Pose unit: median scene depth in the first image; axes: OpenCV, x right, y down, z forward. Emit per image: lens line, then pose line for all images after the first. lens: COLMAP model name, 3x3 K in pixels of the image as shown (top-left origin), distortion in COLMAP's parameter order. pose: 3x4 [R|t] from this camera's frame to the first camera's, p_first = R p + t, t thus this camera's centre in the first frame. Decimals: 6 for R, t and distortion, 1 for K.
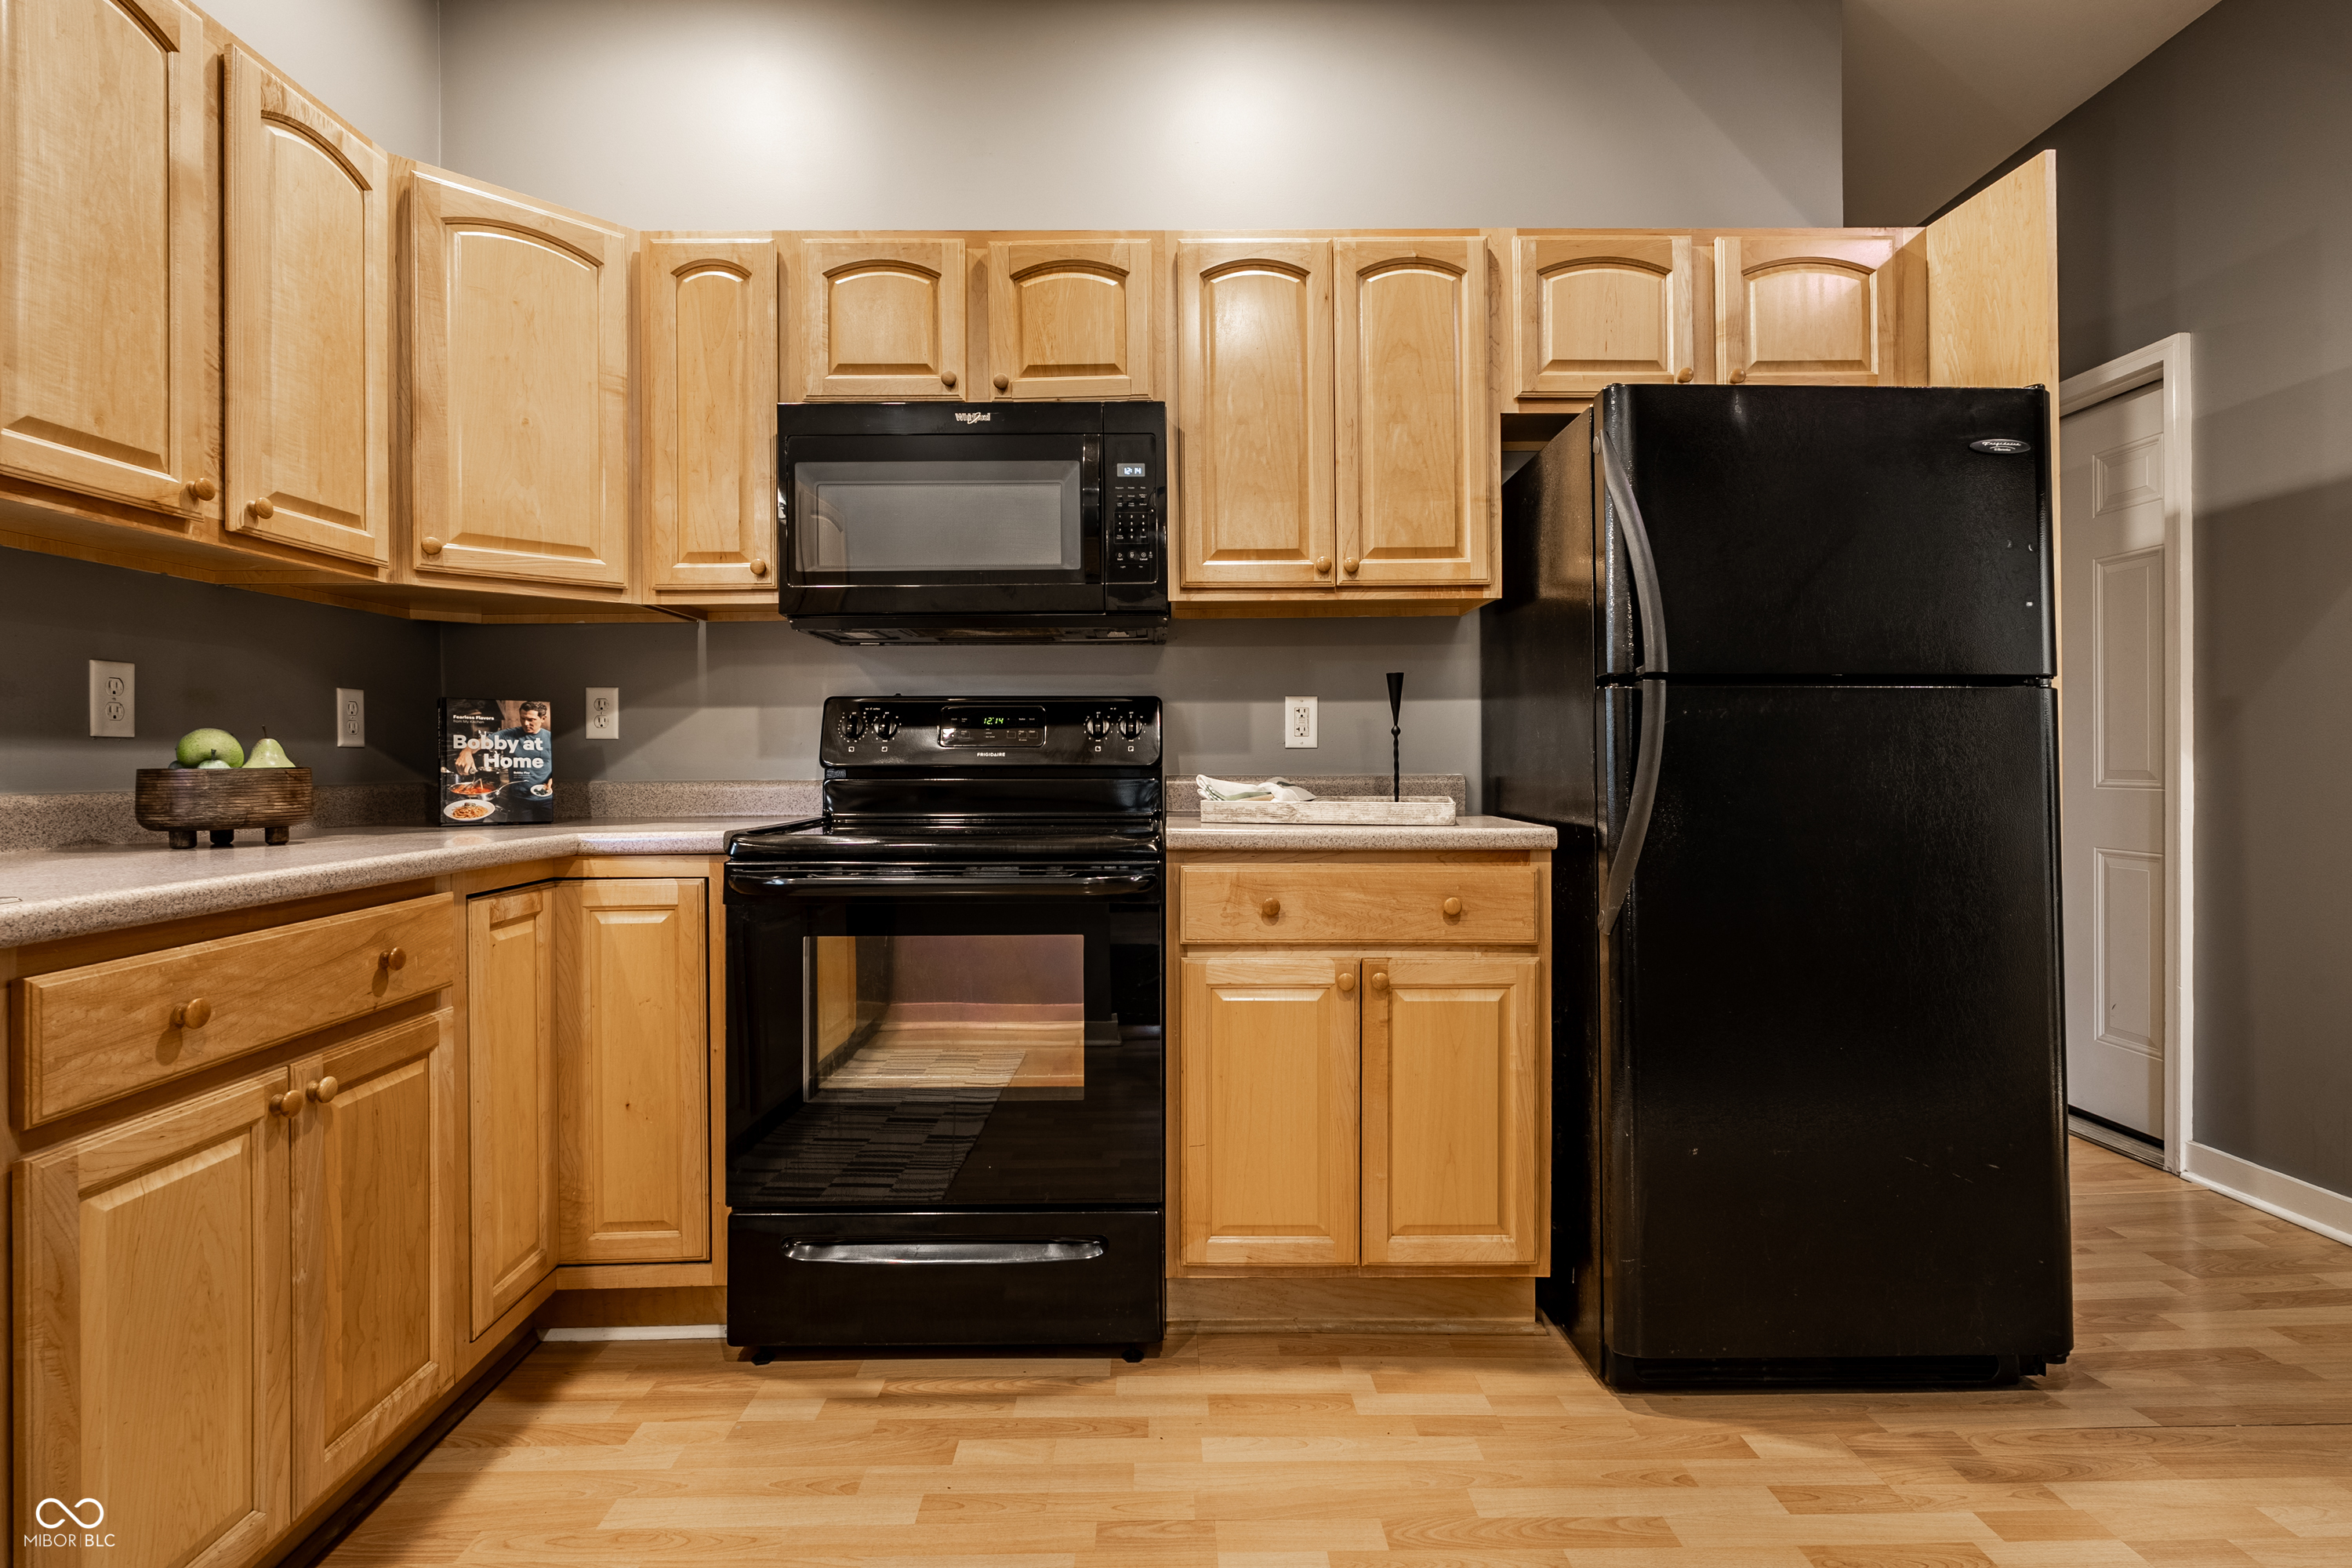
lens RADIAL K [[1137.1, 0, 1184.7], [0, 1137.1, 753.8], [0, 0, 1]] dist [0.003326, -0.001464]
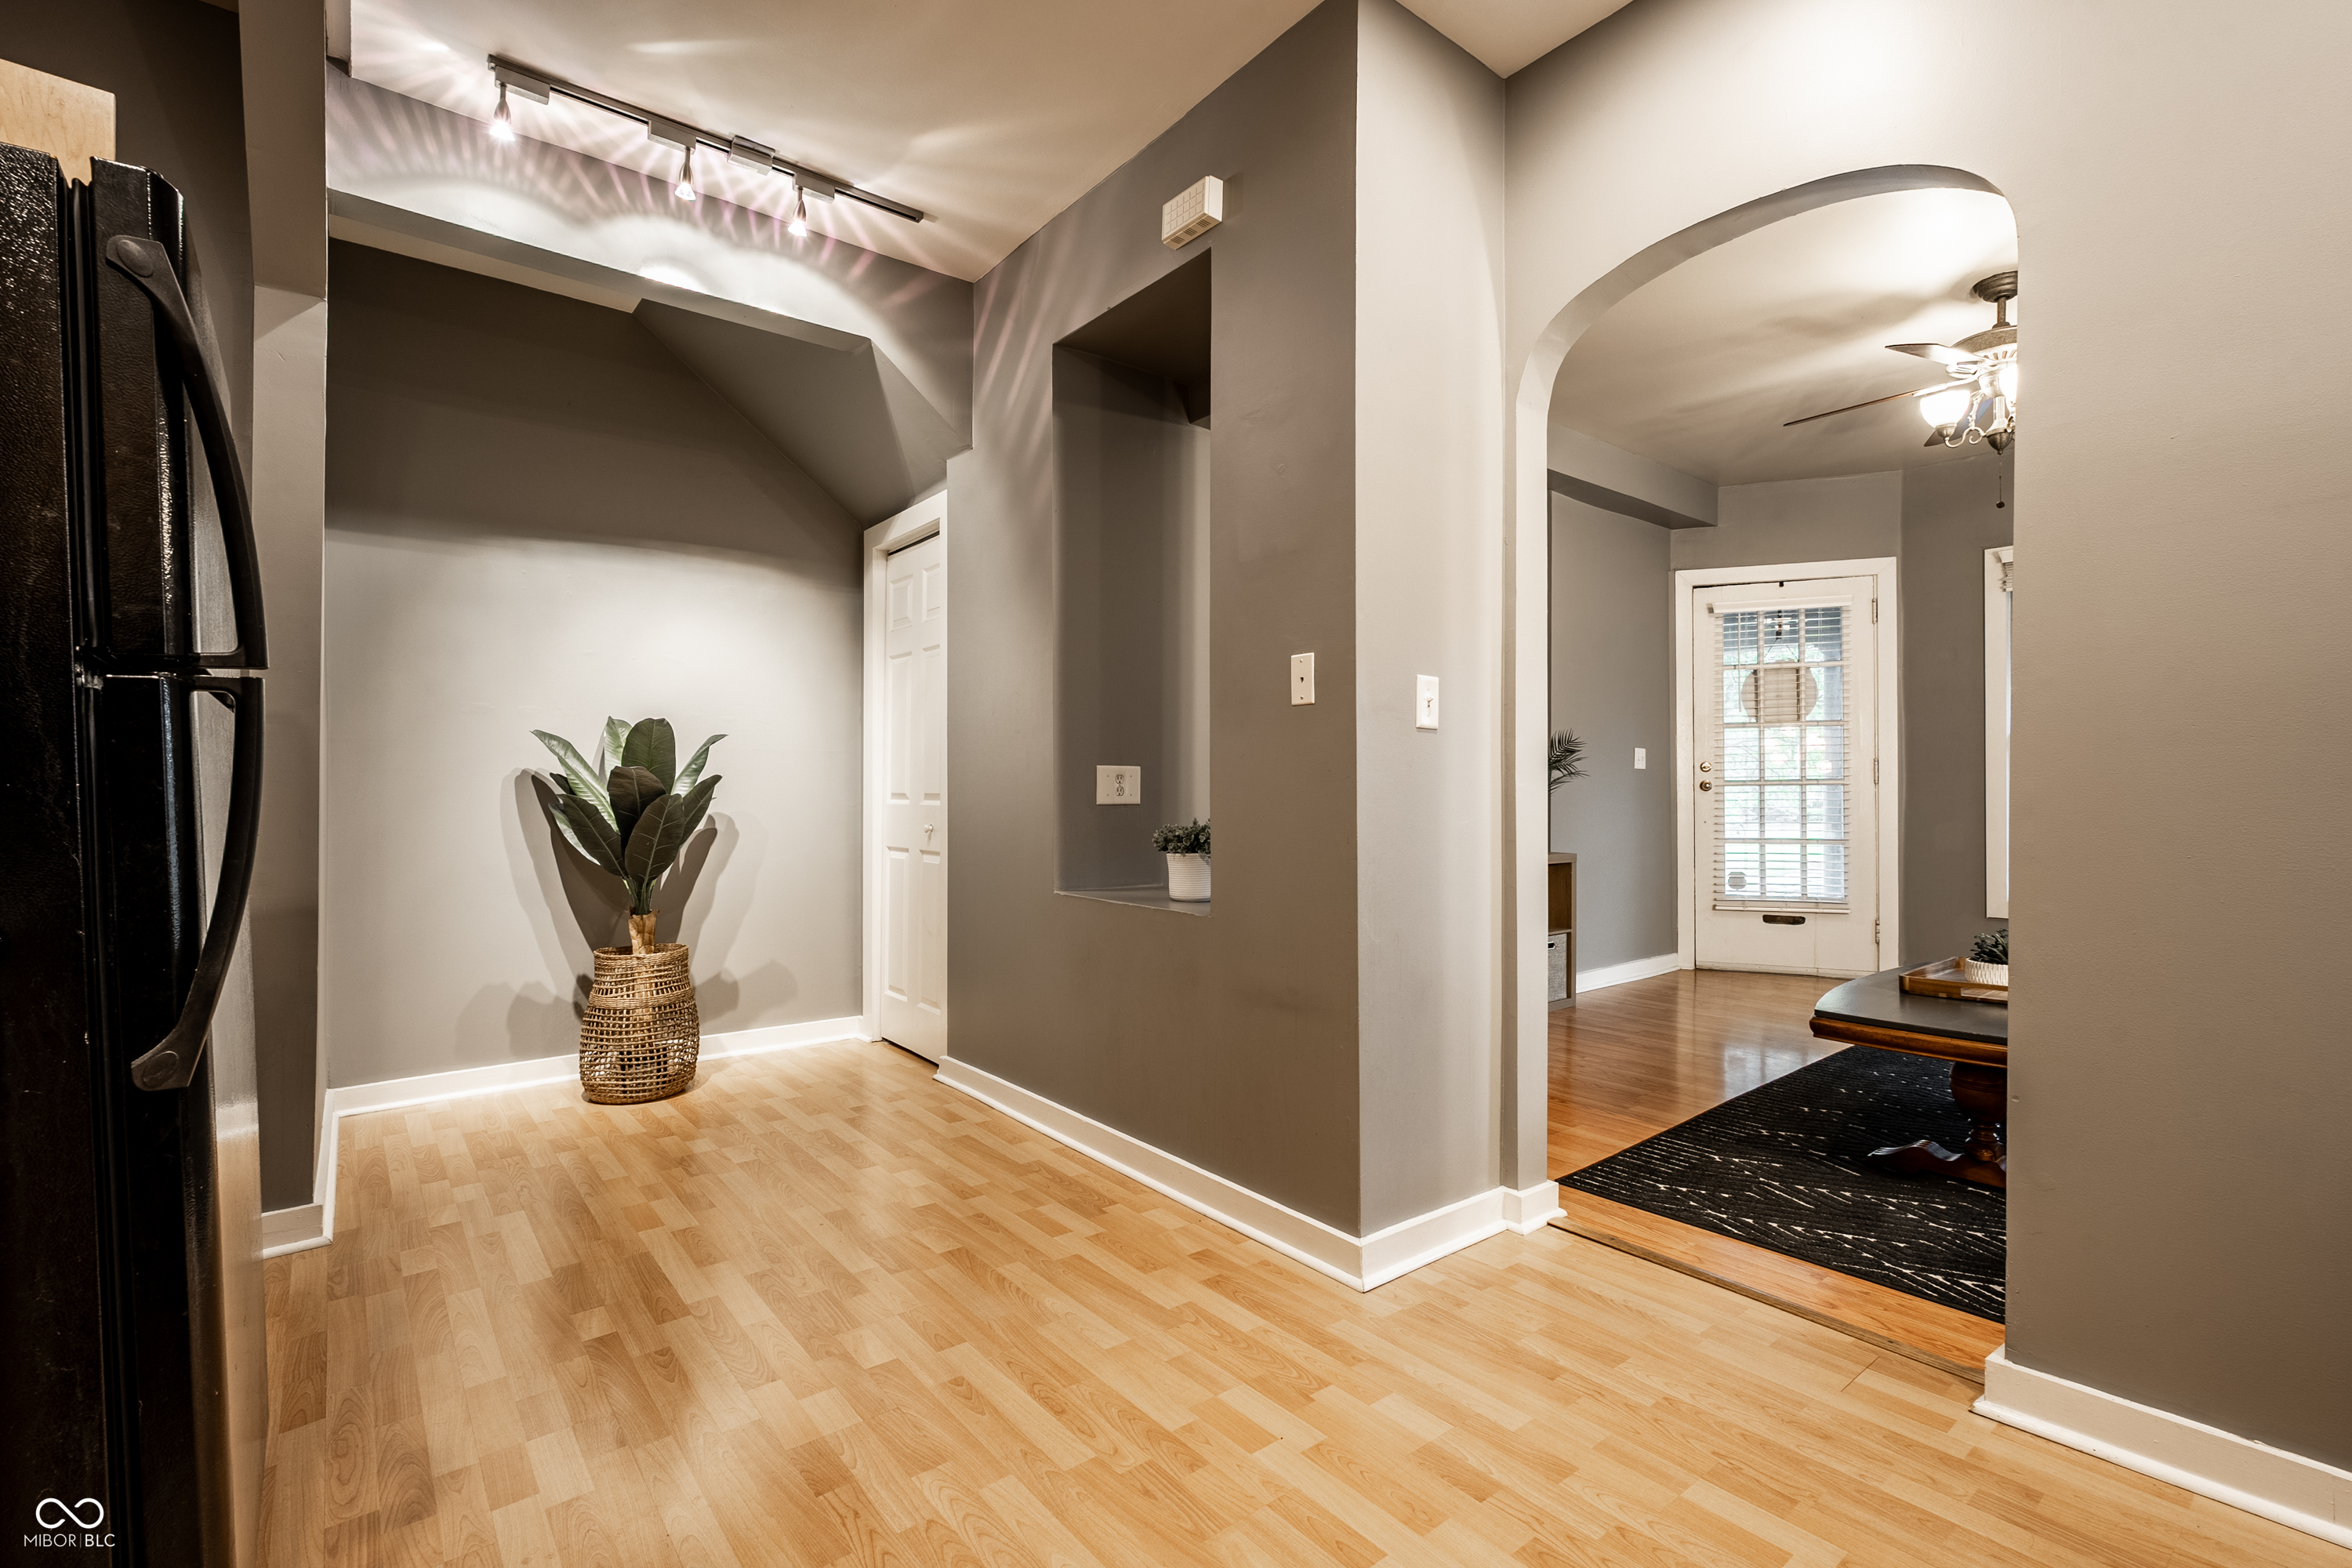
lens RADIAL K [[1053.6, 0, 1162.5], [0, 1053.6, 791.5], [0, 0, 1]] dist [-0.004883, 0.003253]
pose [[-0.604654, 0.006295, 0.796463, -0.409709], [0.000721, 0.999973, -0.007356, 0.004391], [-0.796488, -0.003873, -0.604642, 0.957852]]
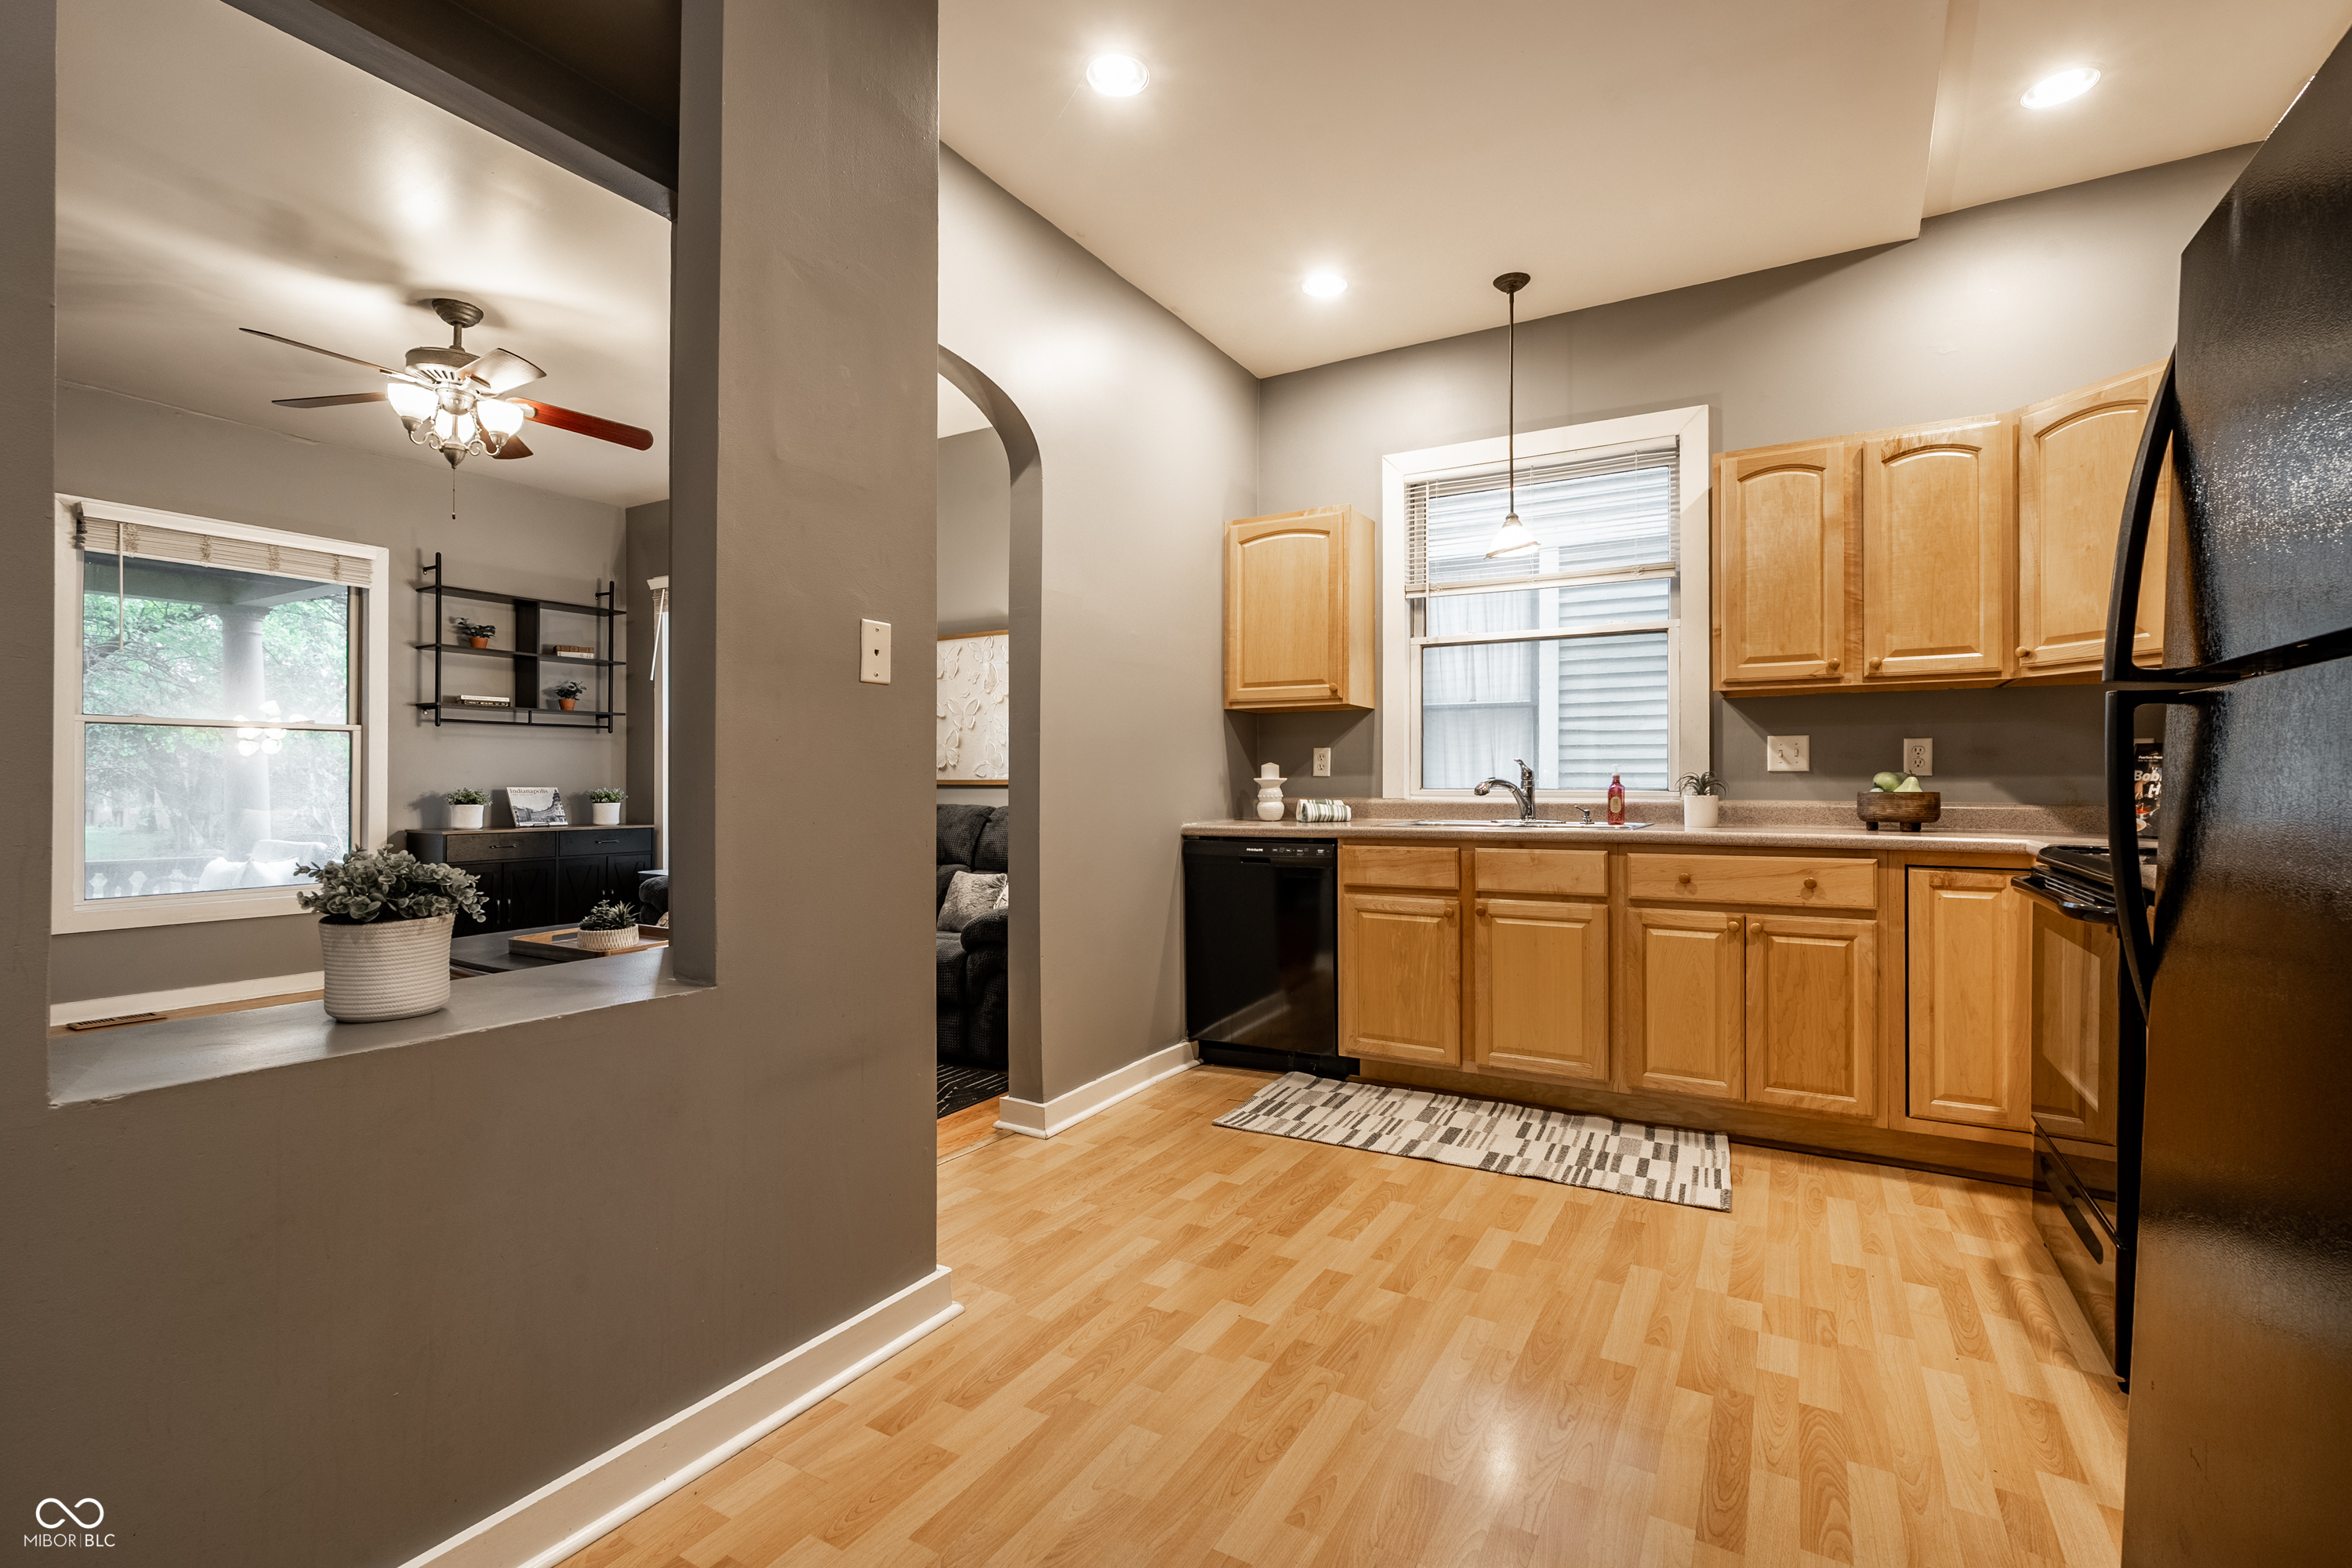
lens RADIAL K [[1053.6, 0, 1188.3], [0, 1053.6, 779.5], [0, 0, 1]] dist [-0.004883, 0.003253]
pose [[-0.514657, 0.001741, -0.857395, 1.305701], [0.004200, 0.999991, -0.000491, -0.012613], [0.857386, -0.003853, -0.514659, 0.850174]]
